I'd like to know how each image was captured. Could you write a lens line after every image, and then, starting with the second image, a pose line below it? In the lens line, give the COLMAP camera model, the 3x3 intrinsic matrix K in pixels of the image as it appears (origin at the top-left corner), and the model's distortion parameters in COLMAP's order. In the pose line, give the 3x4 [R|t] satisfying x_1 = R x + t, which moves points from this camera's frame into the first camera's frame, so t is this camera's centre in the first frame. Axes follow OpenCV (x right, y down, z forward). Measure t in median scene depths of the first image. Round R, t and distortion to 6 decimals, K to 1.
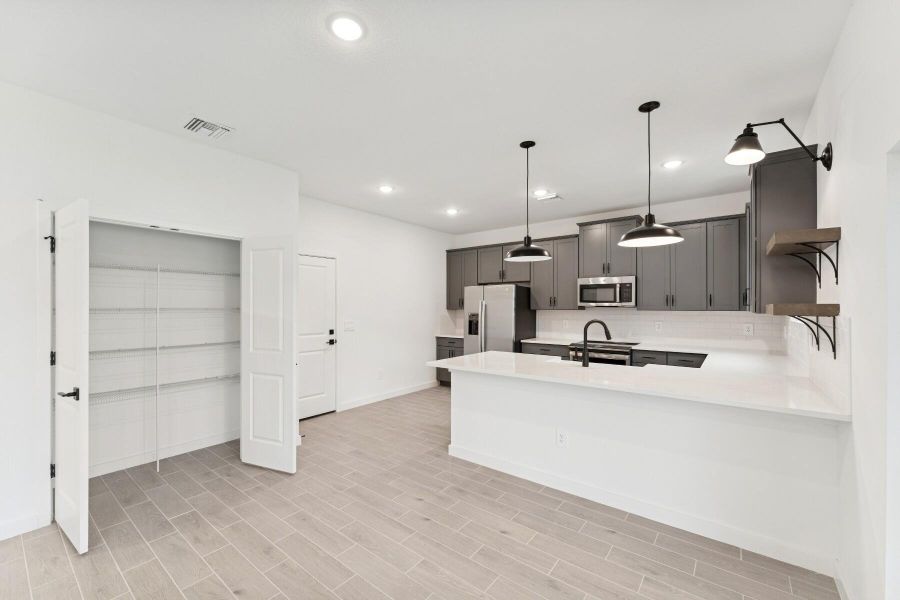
lens RADIAL K [[368.6, 0, 446.4], [0, 368.6, 310.4], [0, 0, 1]] dist [0.002544, 0.000047]
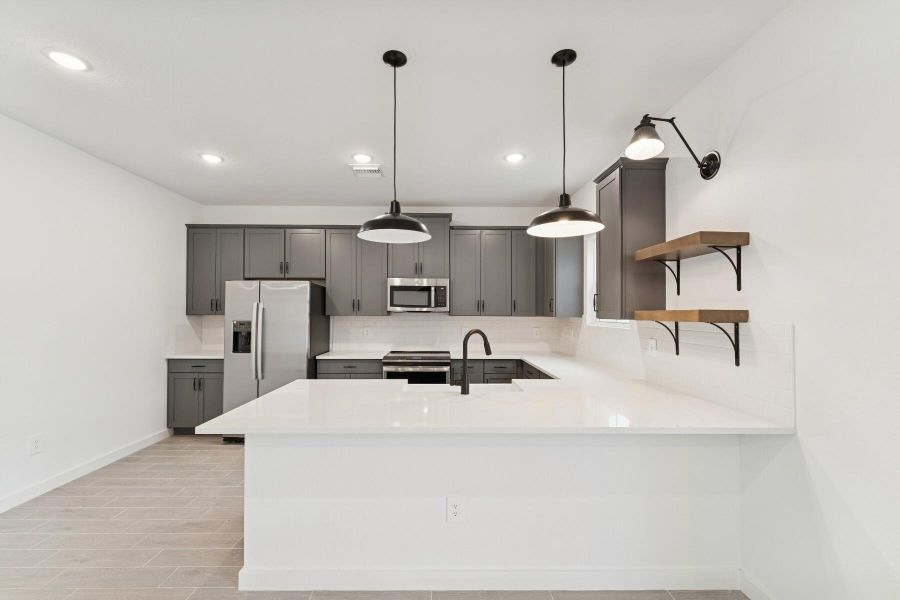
lens RADIAL K [[368.6, 0, 446.4], [0, 368.6, 310.4], [0, 0, 1]] dist [0.002544, 0.000047]
pose [[0.778860, 0.007571, 0.627152, -0.064187], [0.001586, 0.999900, -0.014042, -0.001306], [-0.627196, 0.011931, 0.778770, 0.260905]]
